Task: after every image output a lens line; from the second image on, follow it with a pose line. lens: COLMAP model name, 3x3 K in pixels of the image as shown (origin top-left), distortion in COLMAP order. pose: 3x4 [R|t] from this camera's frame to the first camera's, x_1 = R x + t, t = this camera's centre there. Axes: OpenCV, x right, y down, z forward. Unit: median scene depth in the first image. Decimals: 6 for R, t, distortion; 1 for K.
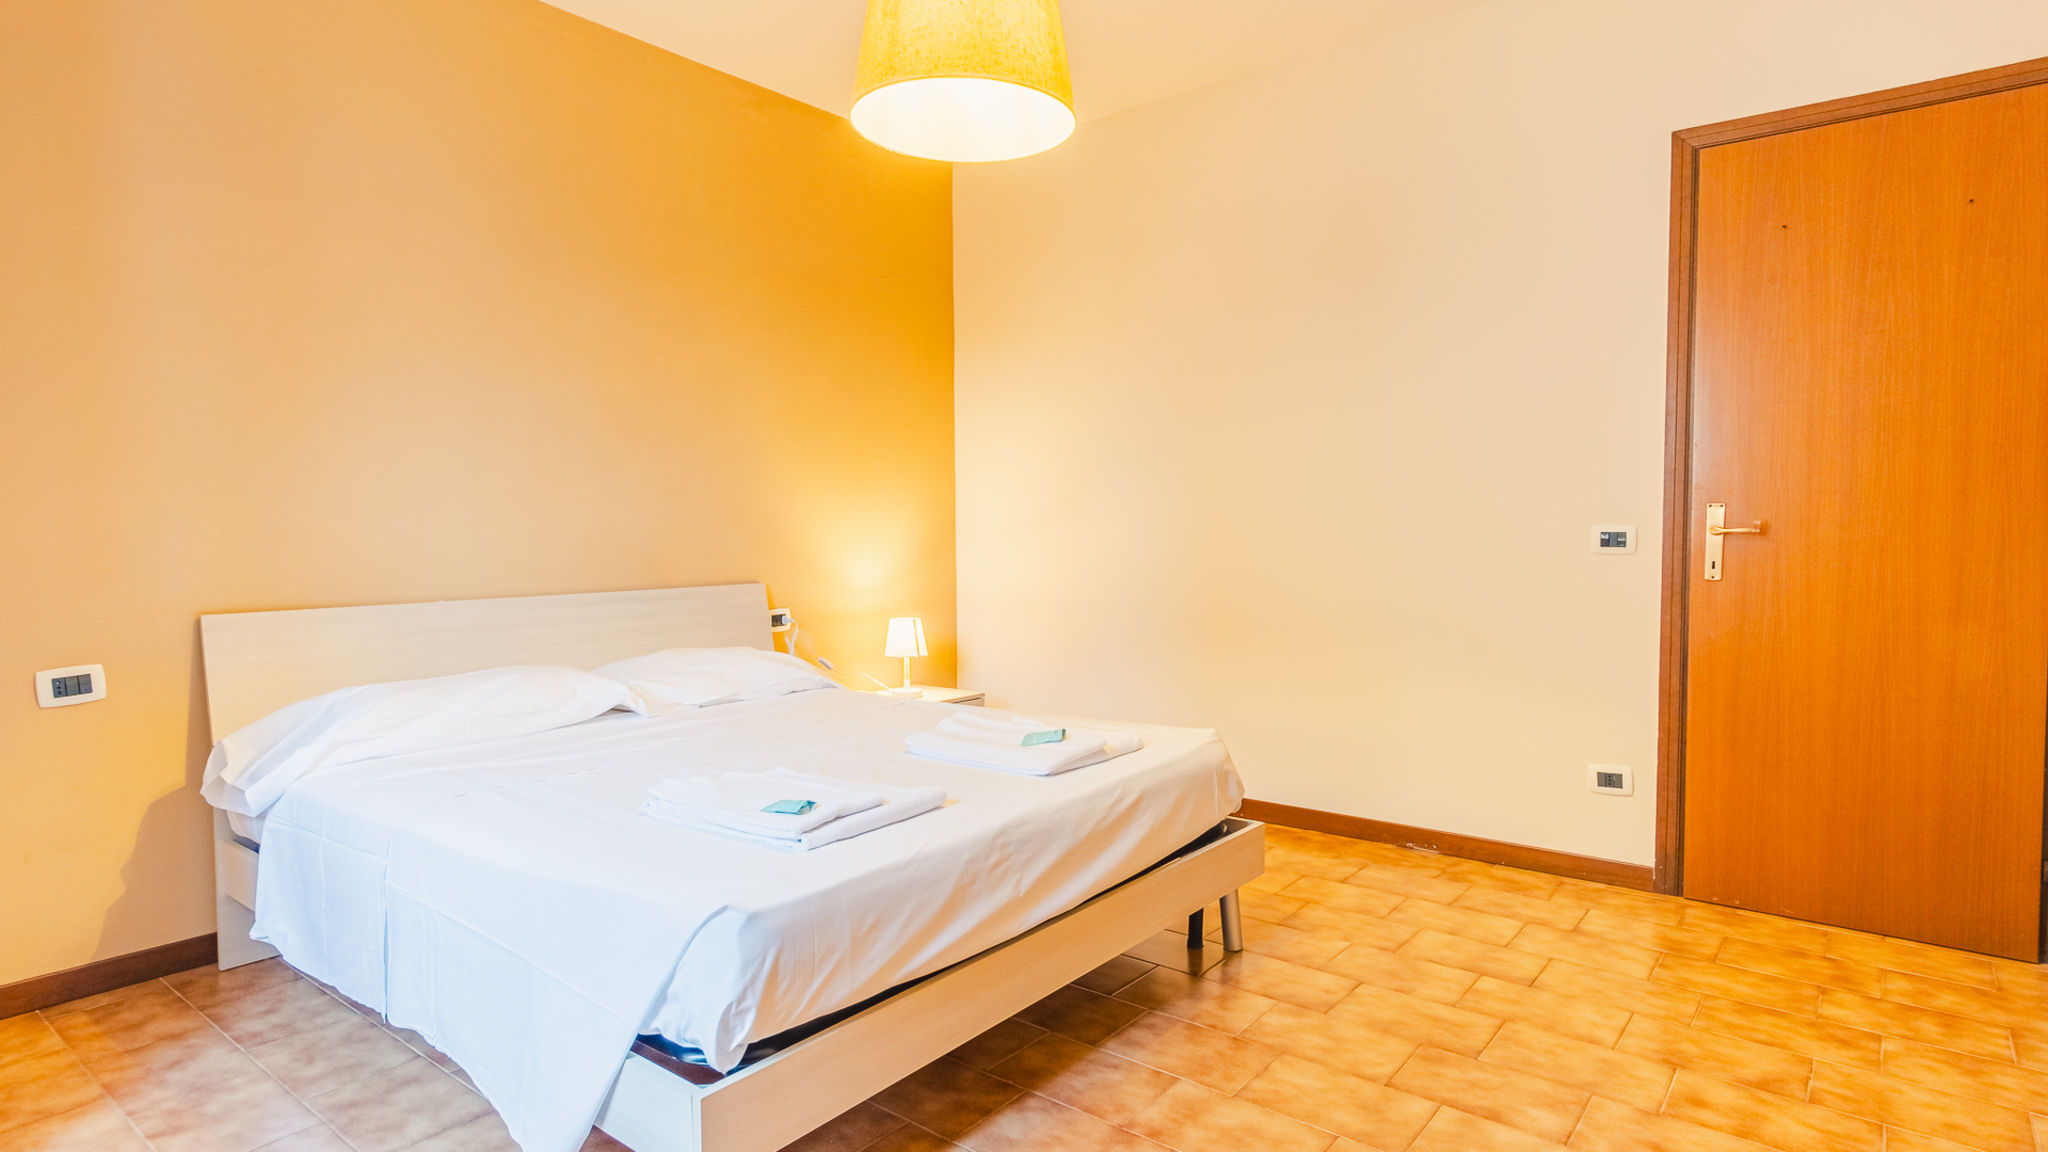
lens RADIAL K [[1102.7, 0, 1027.7], [0, 1102.7, 565.3], [0, 0, 1]] dist [0.006395, 0.000514]
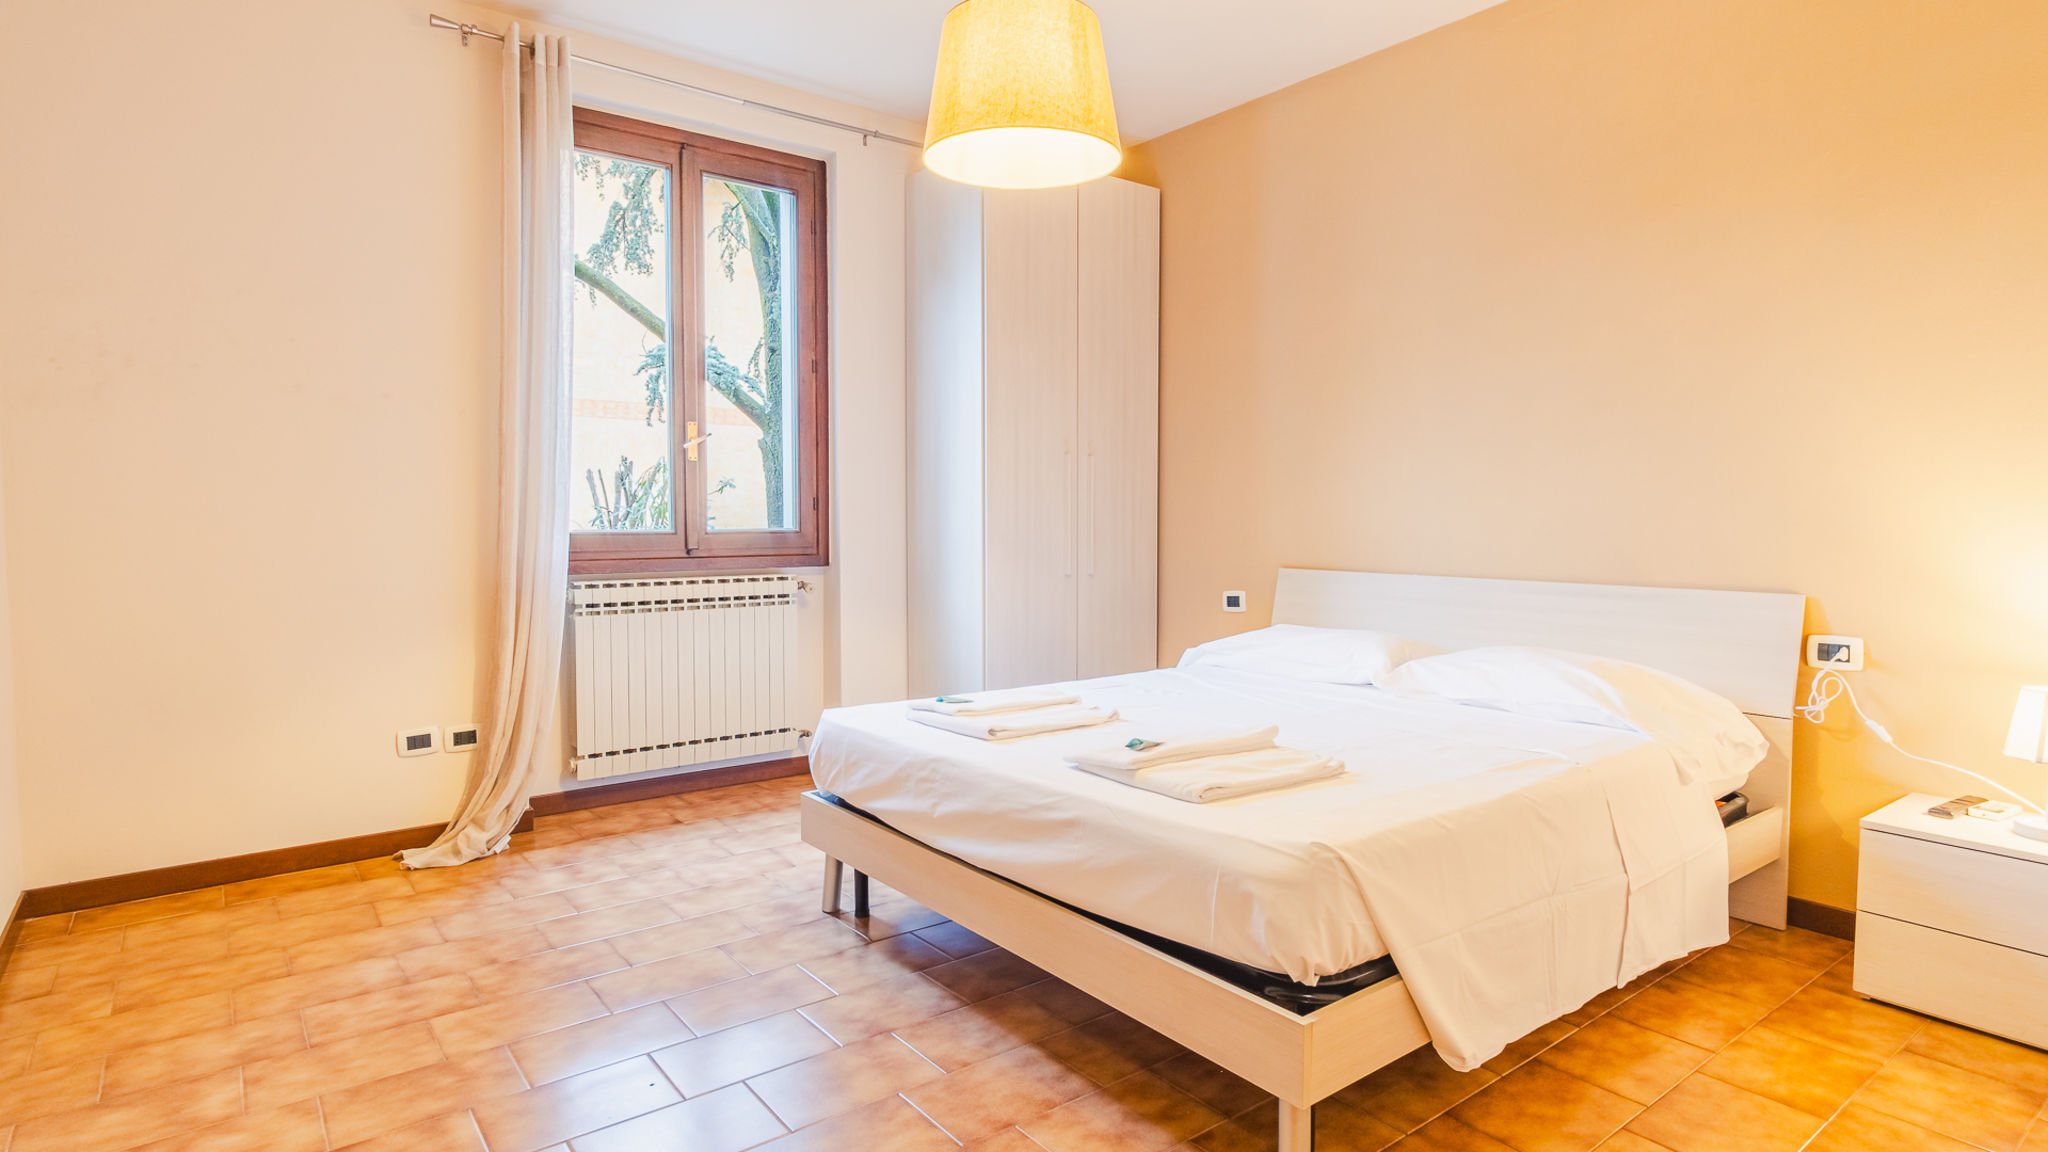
lens RADIAL K [[1102.7, 0, 1027.7], [0, 1102.7, 565.3], [0, 0, 1]] dist [0.006395, 0.000514]
pose [[-0.255667, 0.052006, -0.965365, 1.033432], [-0.038434, 0.997216, 0.063900, -0.054135], [0.966001, 0.053440, -0.252956, 1.274733]]
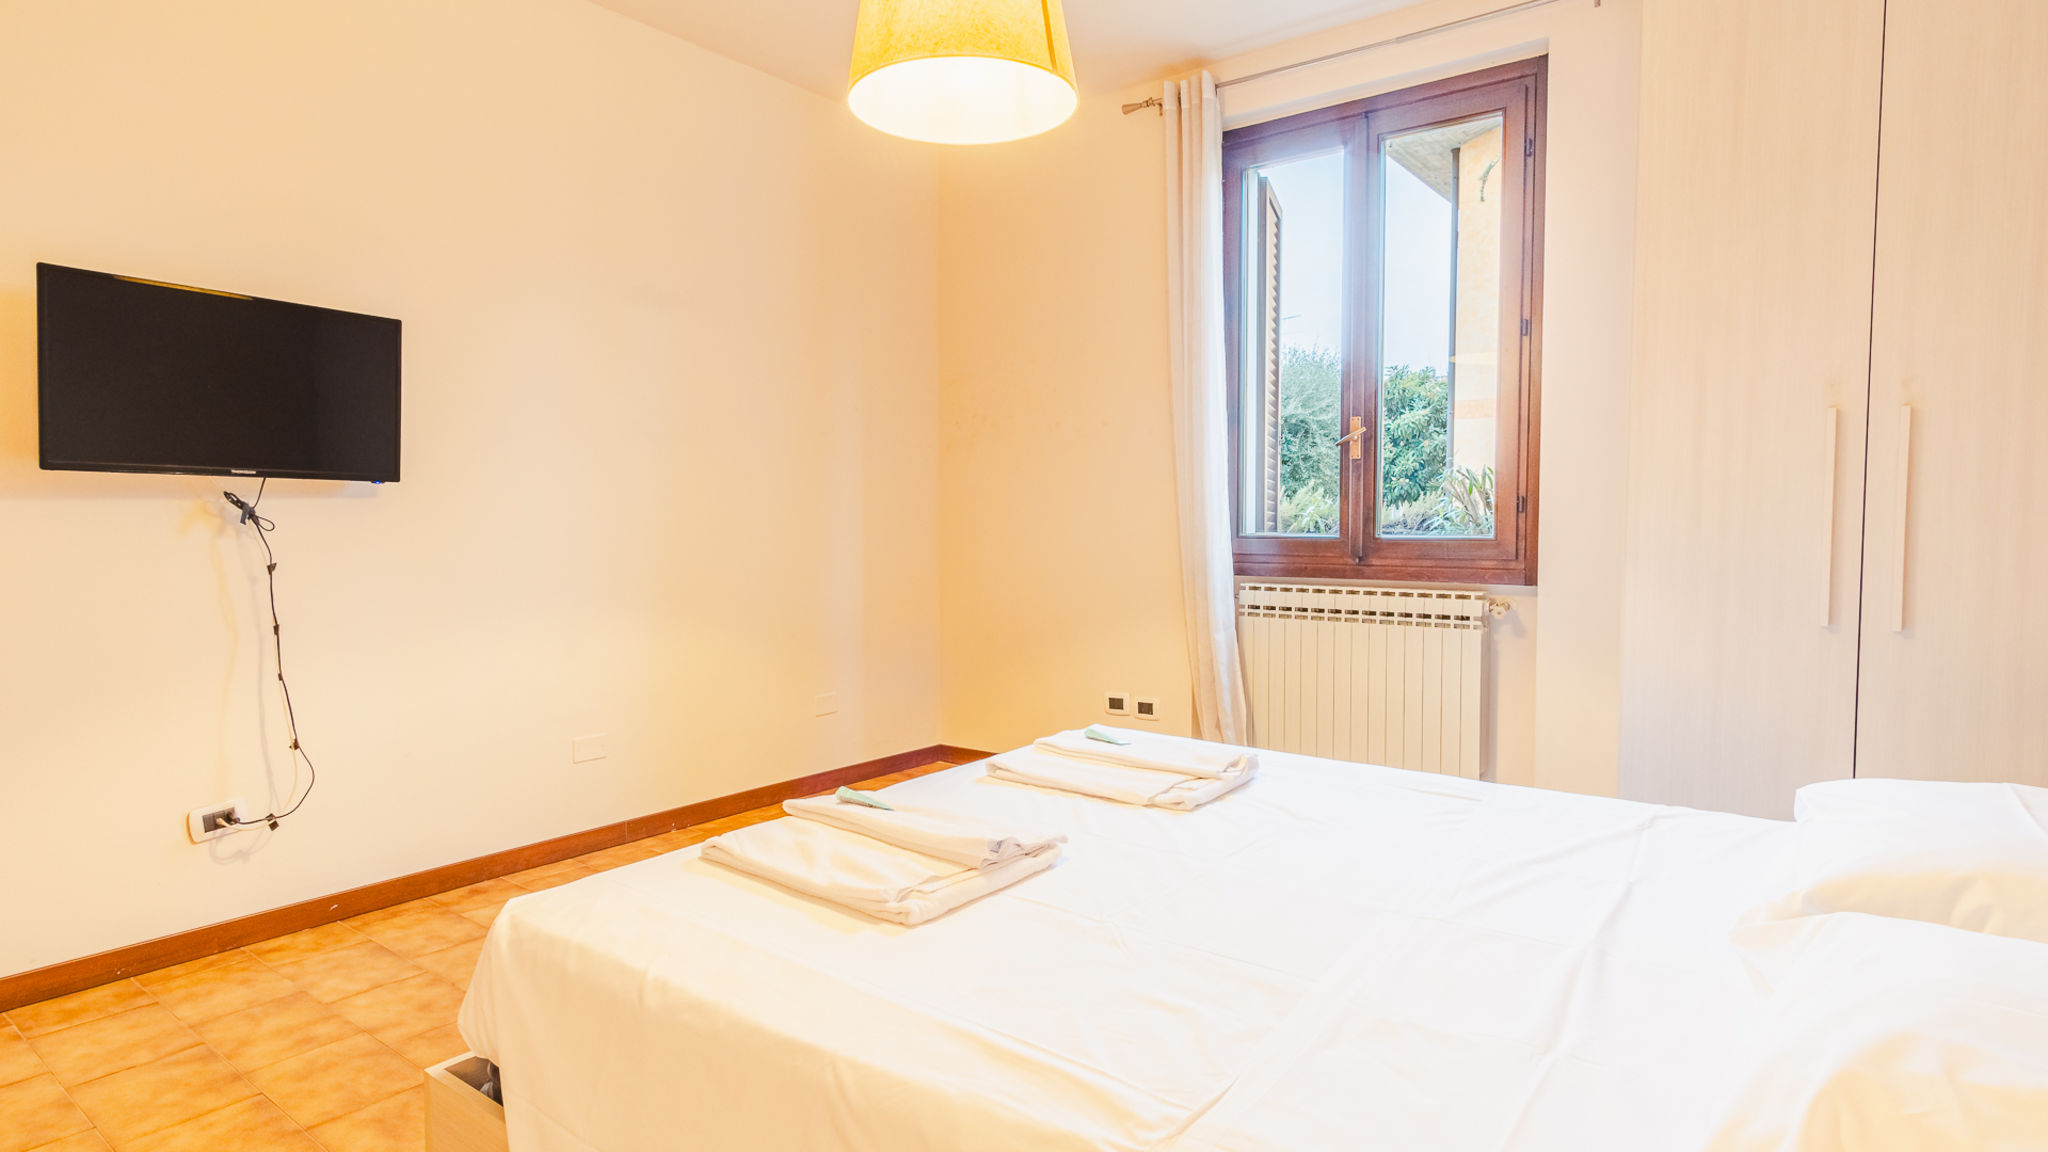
lens RADIAL K [[1067.3, 0, 994.6], [0, 1067.3, 573.5], [0, 0, 1]] dist [0.008443, 0.000596]
pose [[-0.999922, 0.004851, 0.011550, -0.089992], [0.005879, 0.995863, 0.090677, -0.067577], [-0.011062, 0.090738, -0.995813, 1.915886]]
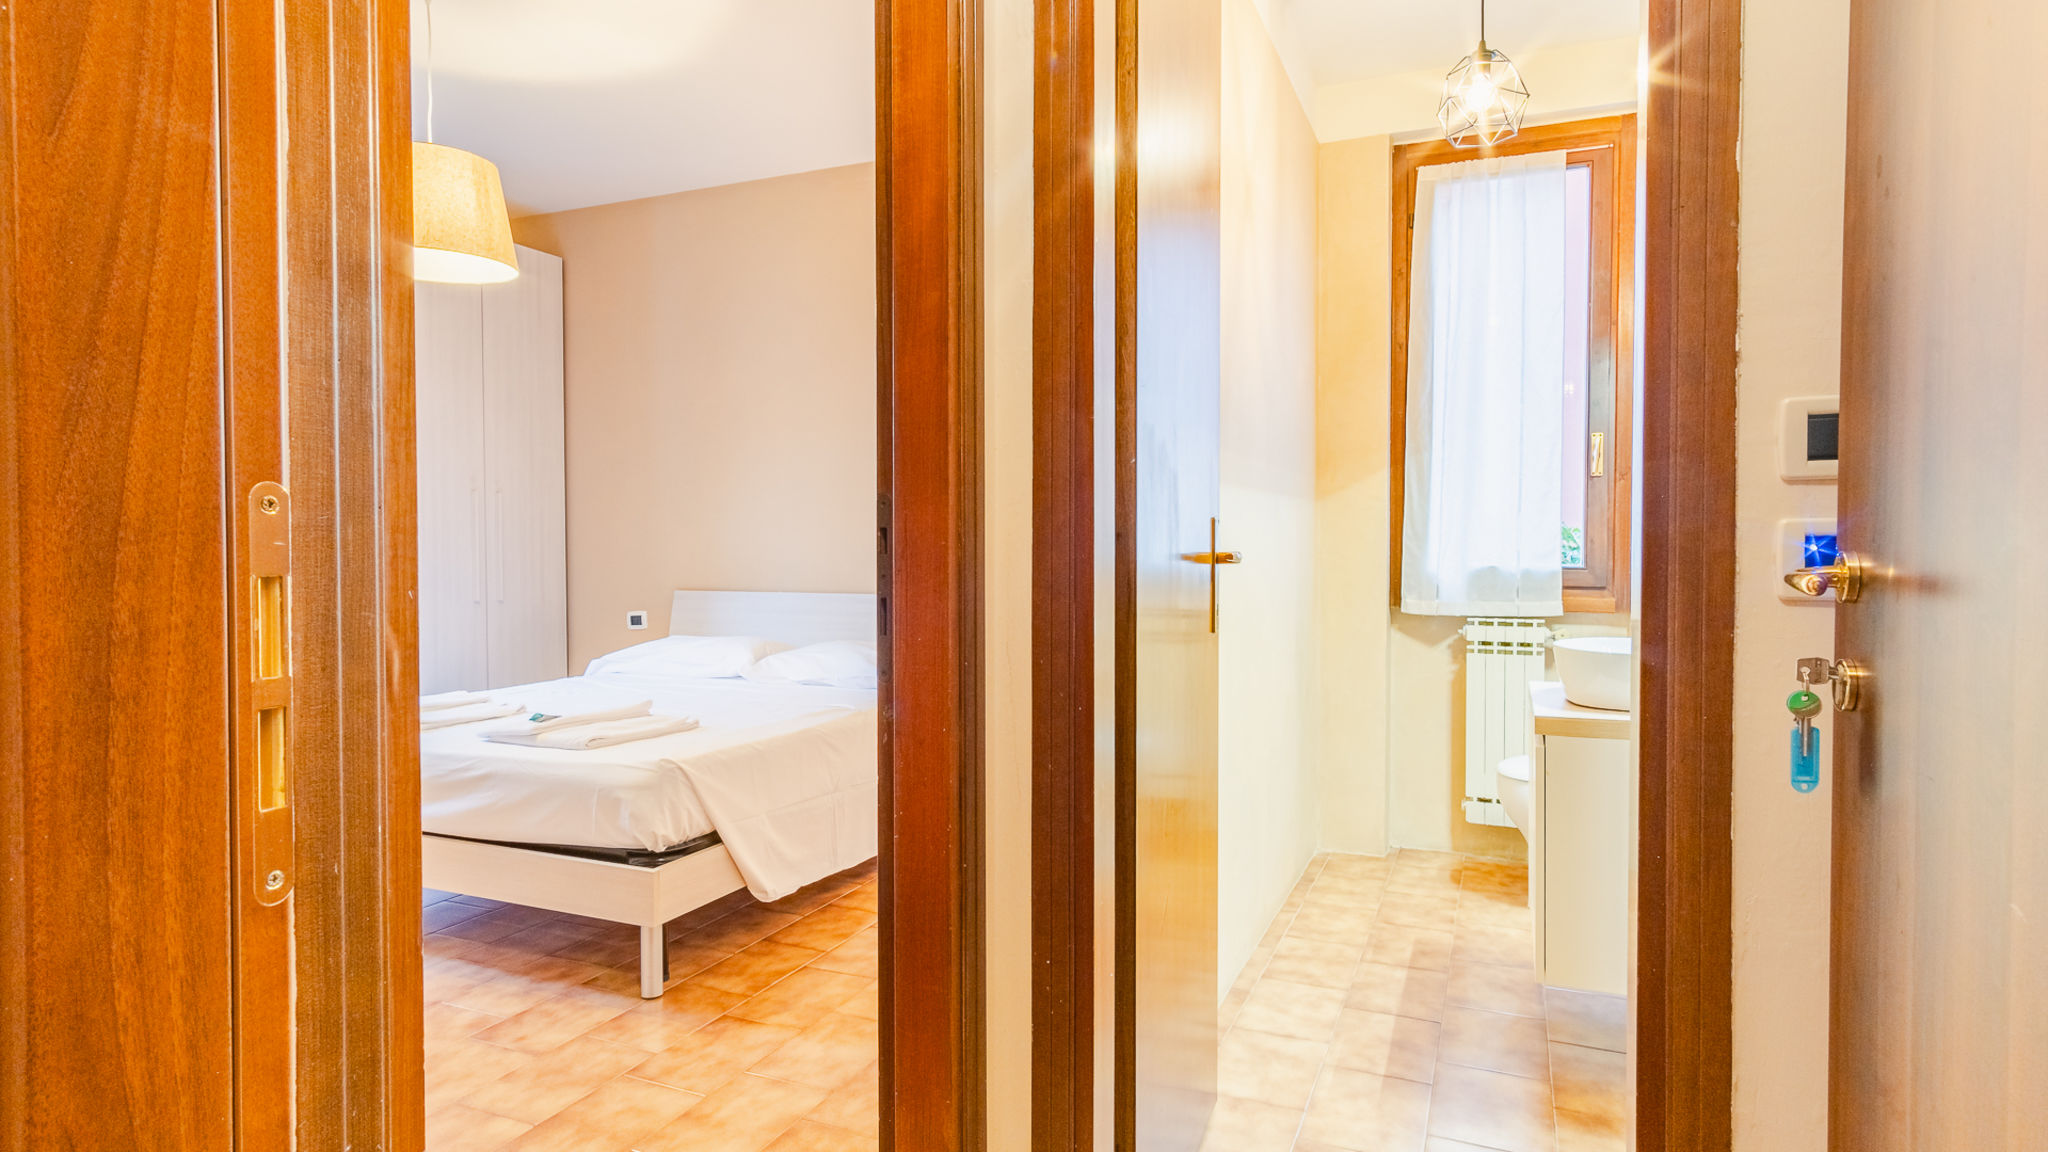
lens RADIAL K [[1102.7, 0, 1027.7], [0, 1102.7, 565.3], [0, 0, 1]] dist [0.006395, 0.000514]
pose [[0.240970, 0.025575, -0.970195, 1.499848], [-0.037416, 0.999154, 0.017045, -0.062658], [0.969811, 0.032194, 0.241723, 1.373804]]
